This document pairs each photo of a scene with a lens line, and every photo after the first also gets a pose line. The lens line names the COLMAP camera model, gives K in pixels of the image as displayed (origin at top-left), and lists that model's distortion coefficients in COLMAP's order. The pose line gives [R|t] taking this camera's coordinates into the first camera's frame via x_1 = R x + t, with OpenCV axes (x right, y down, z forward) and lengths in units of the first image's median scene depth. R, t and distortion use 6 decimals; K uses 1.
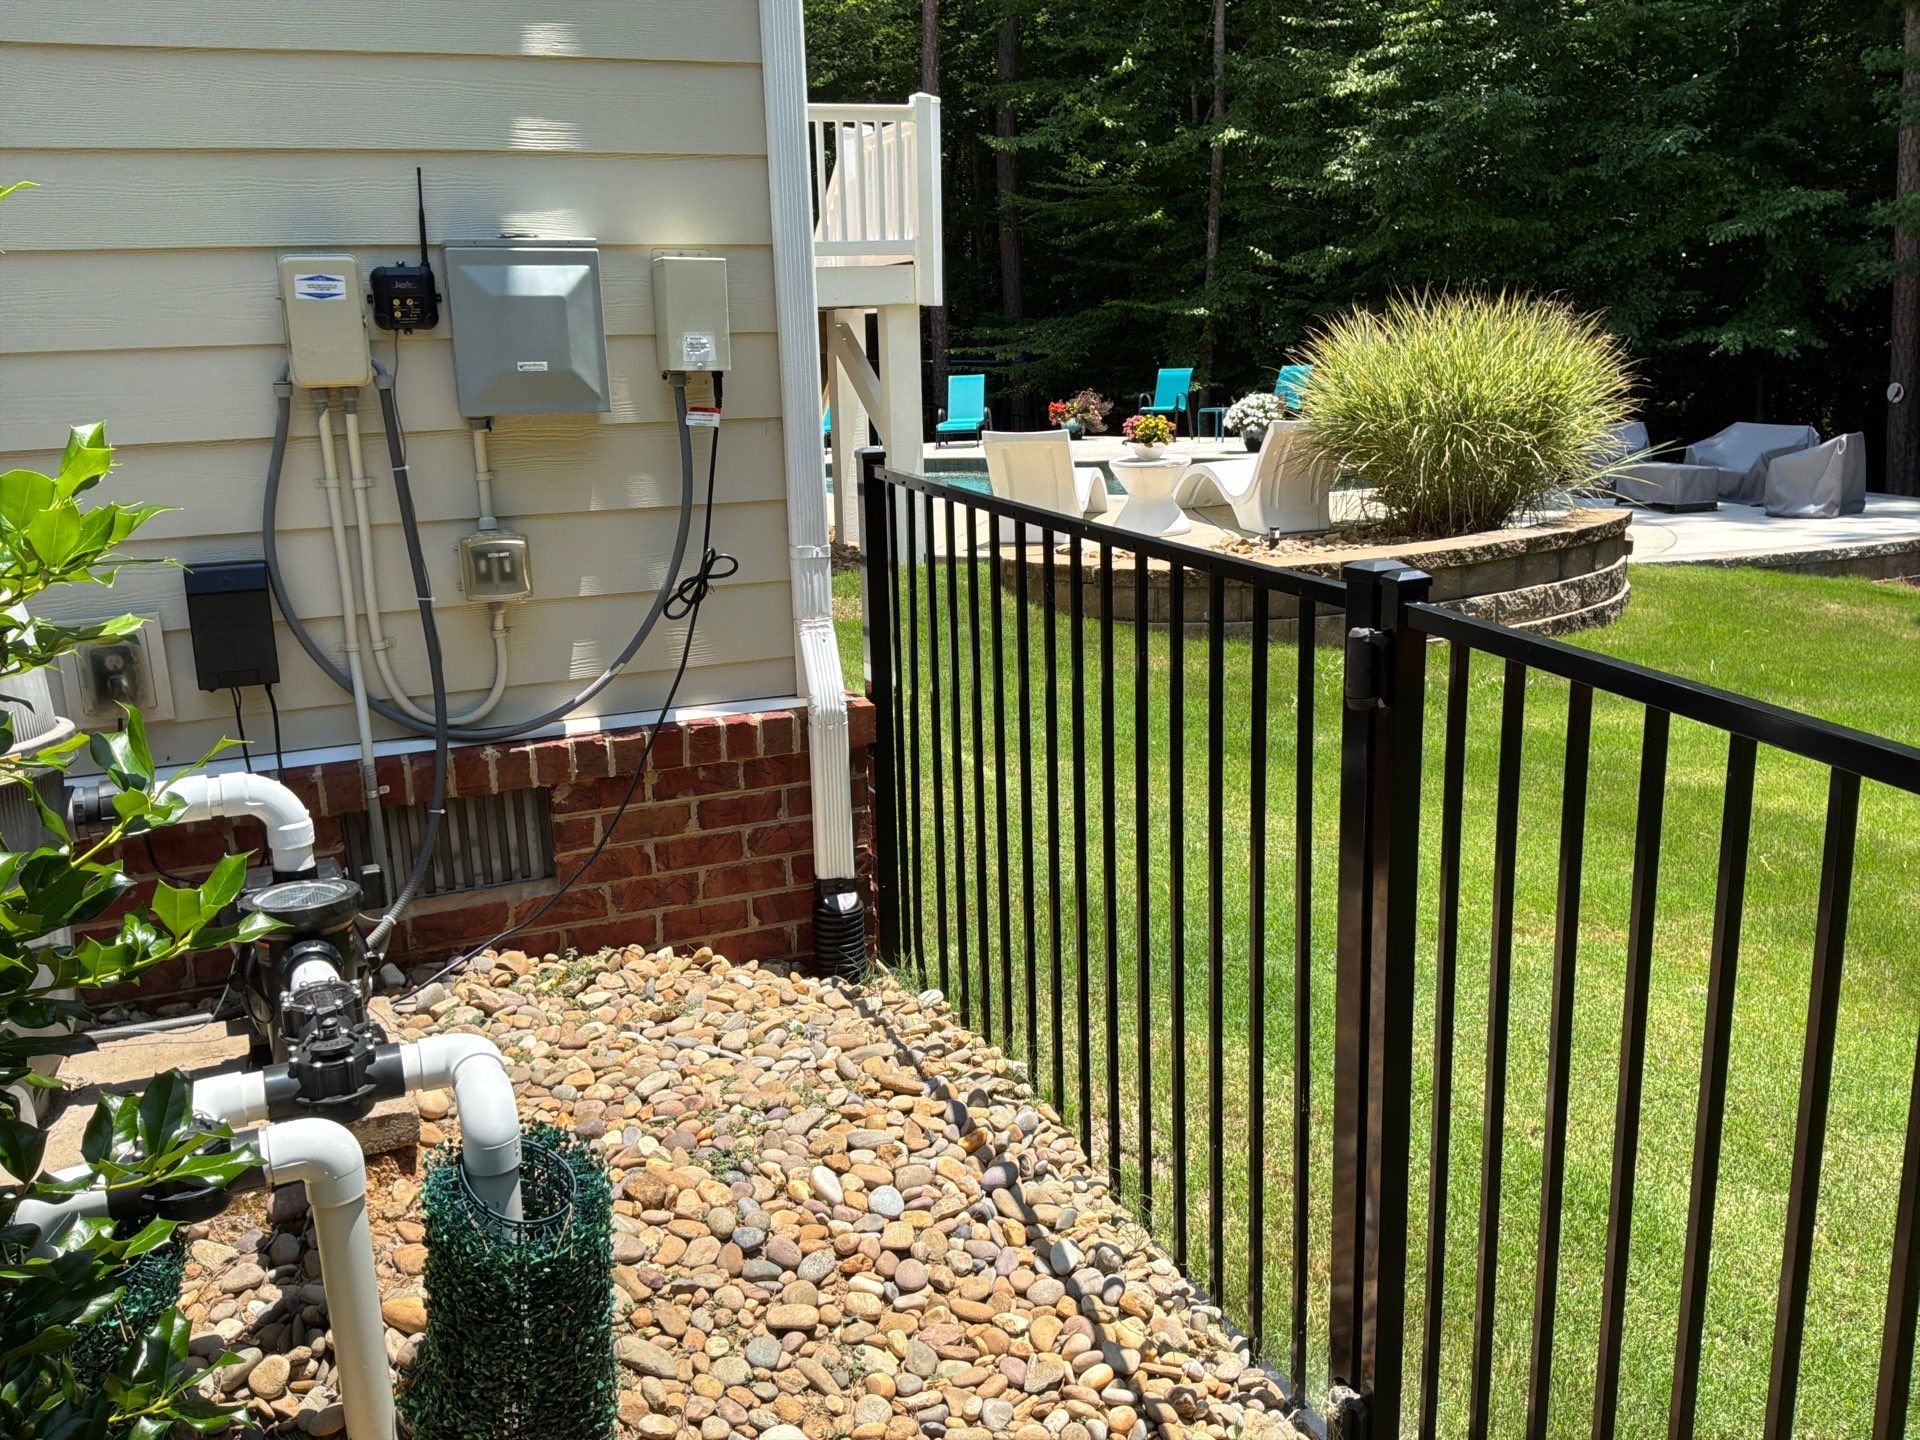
lens RADIAL K [[1602.3, 0, 960.0], [0, 1602.3, 720.0], [0, 0, 1]] dist [0.132696, -0.279819]
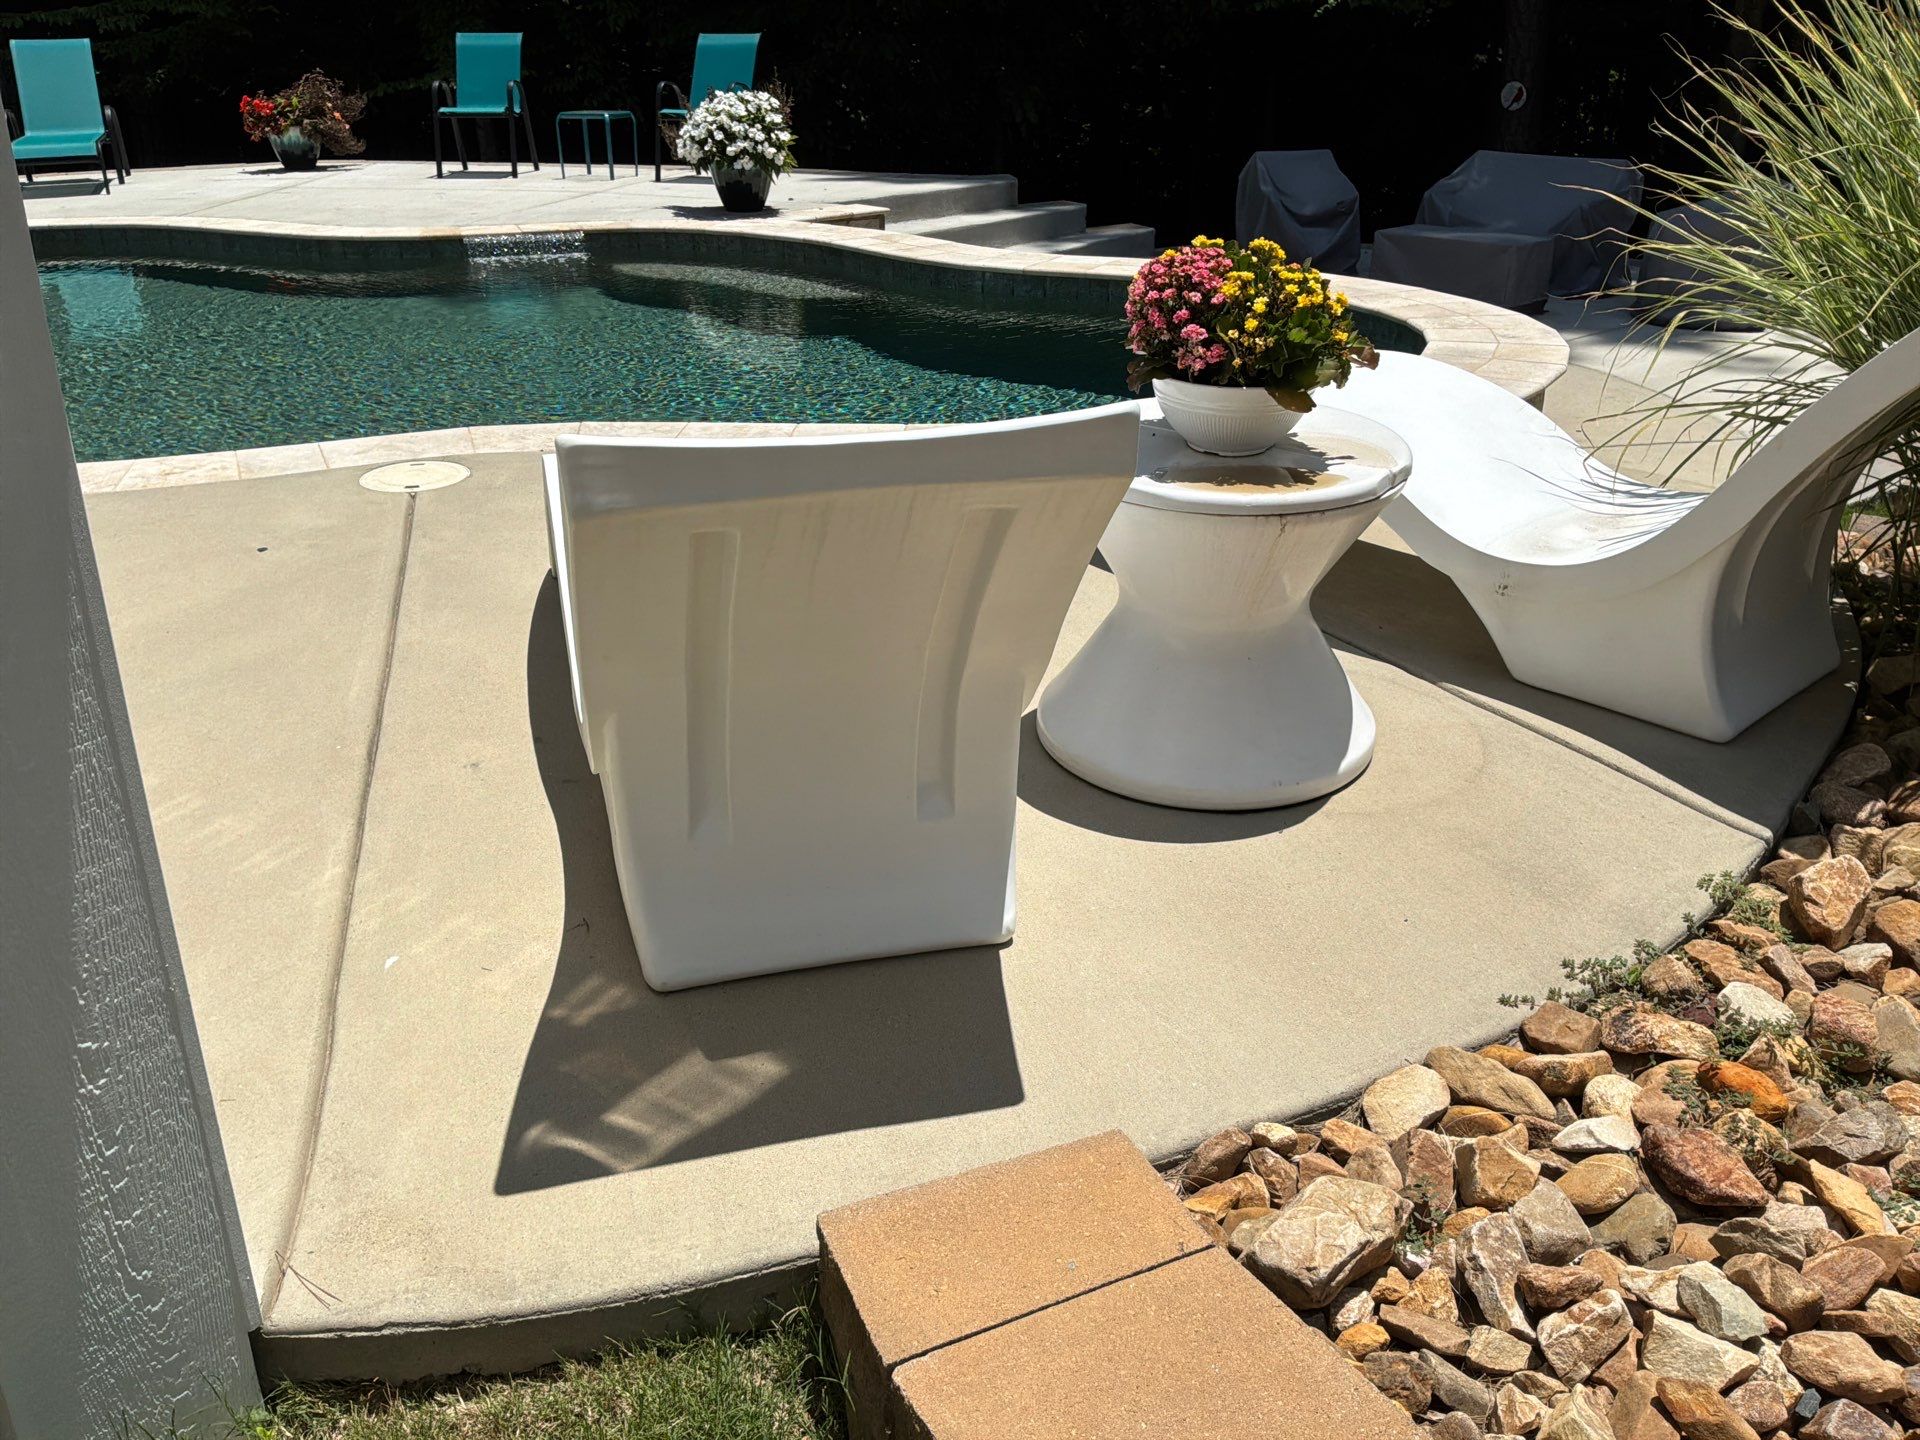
lens RADIAL K [[1602.3, 0, 960.0], [0, 1602.3, 720.0], [0, 0, 1]] dist [0.132696, -0.279819]
pose [[0.870143, -0.168965, 0.462927, -0.021985], [0.082977, 0.976206, 0.200340, -0.106151], [-0.485763, -0.135912, 0.863460, 0.502314]]
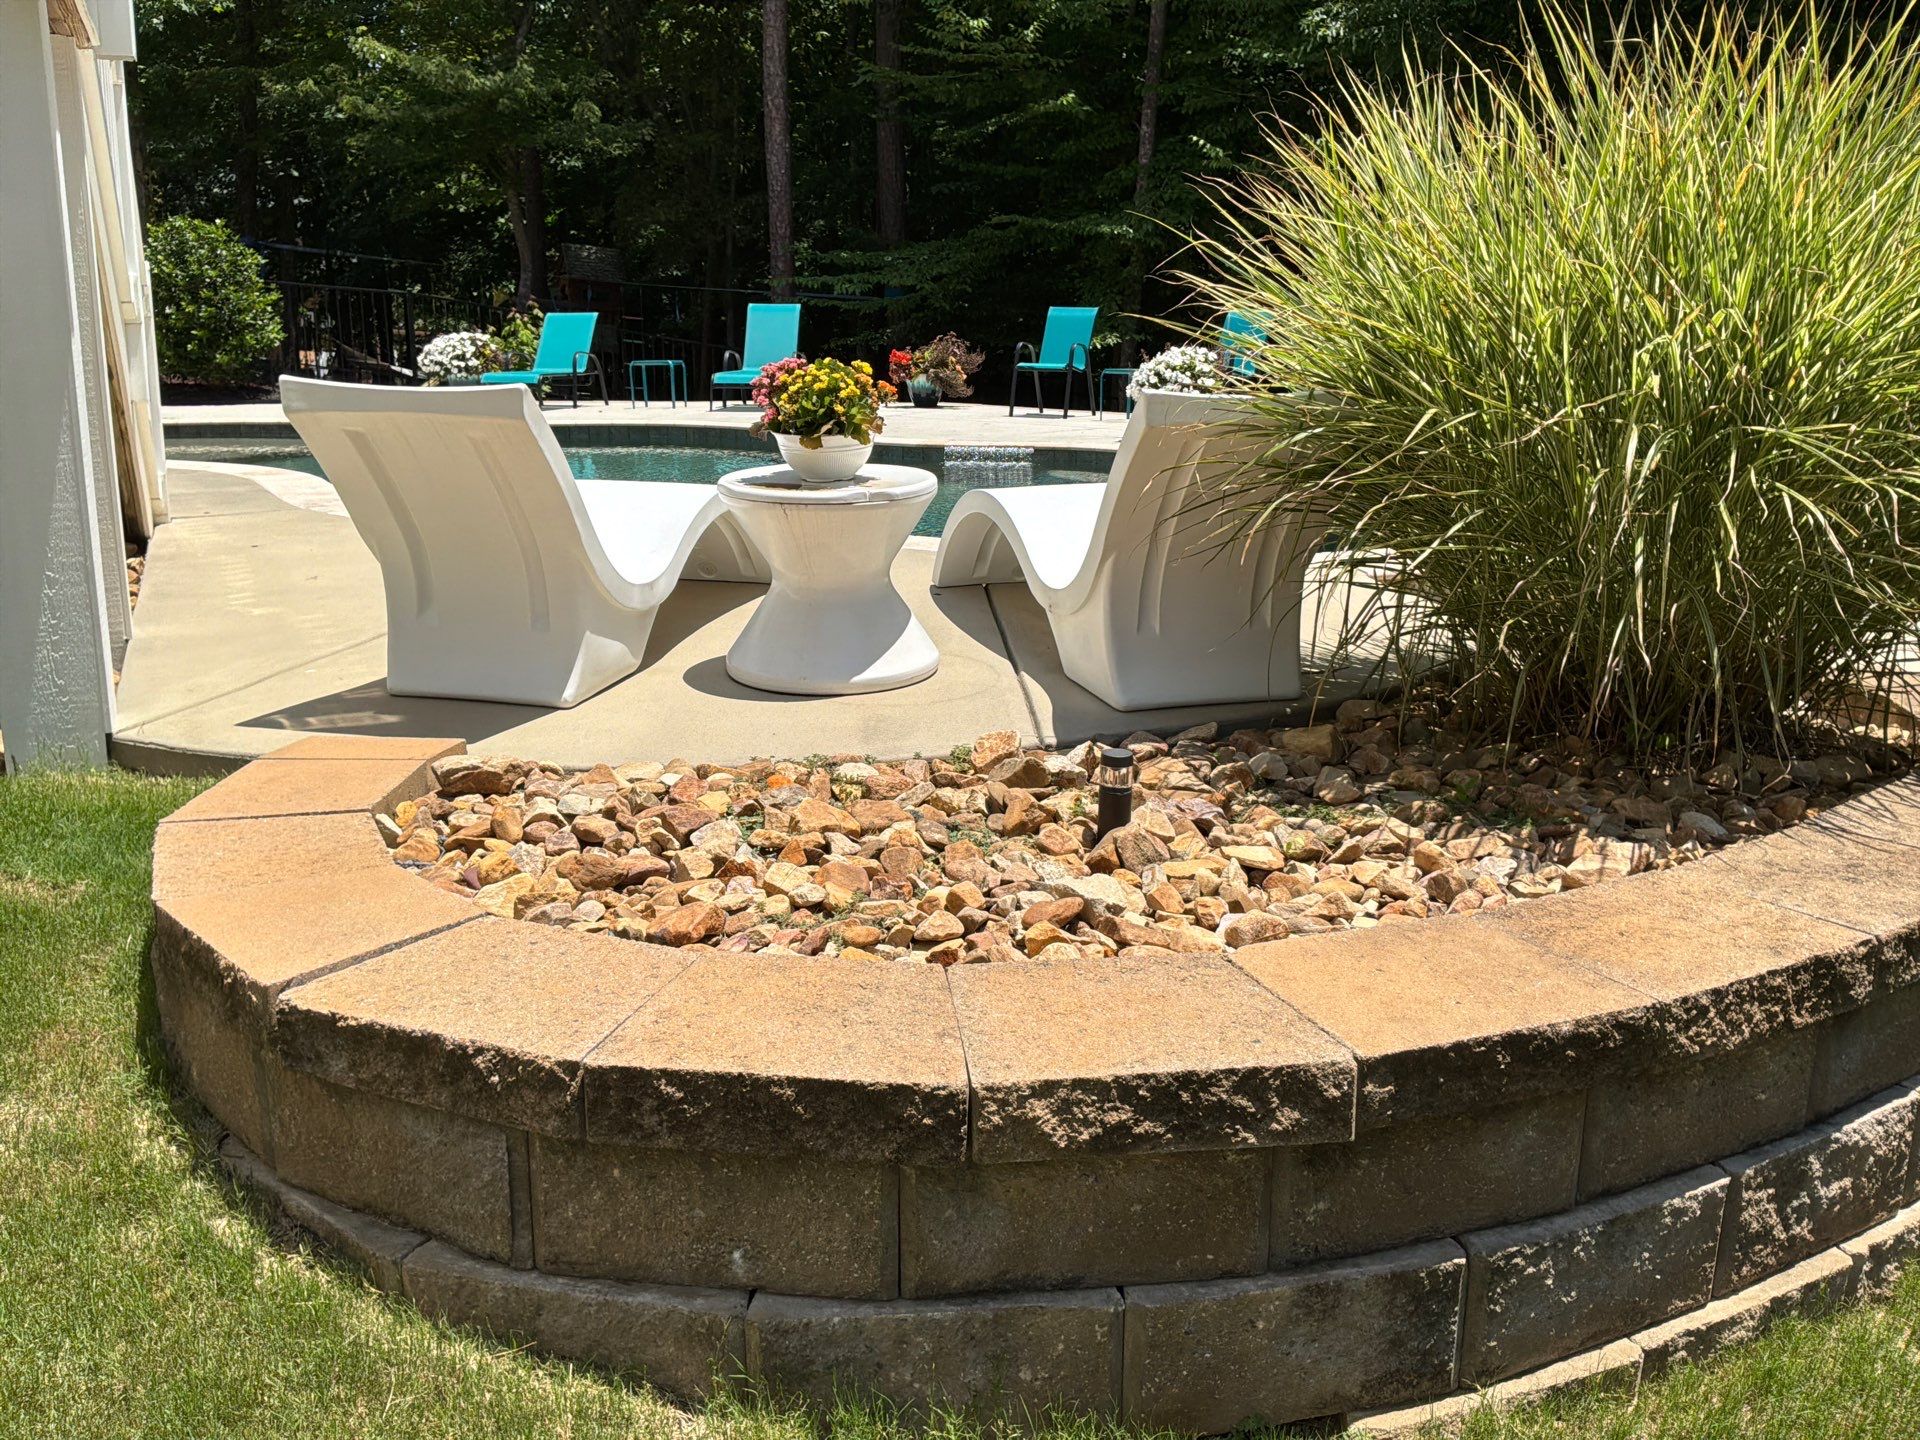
lens RADIAL K [[1602.3, 0, 960.0], [0, 1602.3, 720.0], [0, 0, 1]] dist [0.132696, -0.279819]
pose [[0.998778, 0.037414, 0.032286, 0.083513], [-0.038196, 0.998983, 0.023954, -0.070172], [-0.031357, -0.025158, 0.999192, 0.378190]]
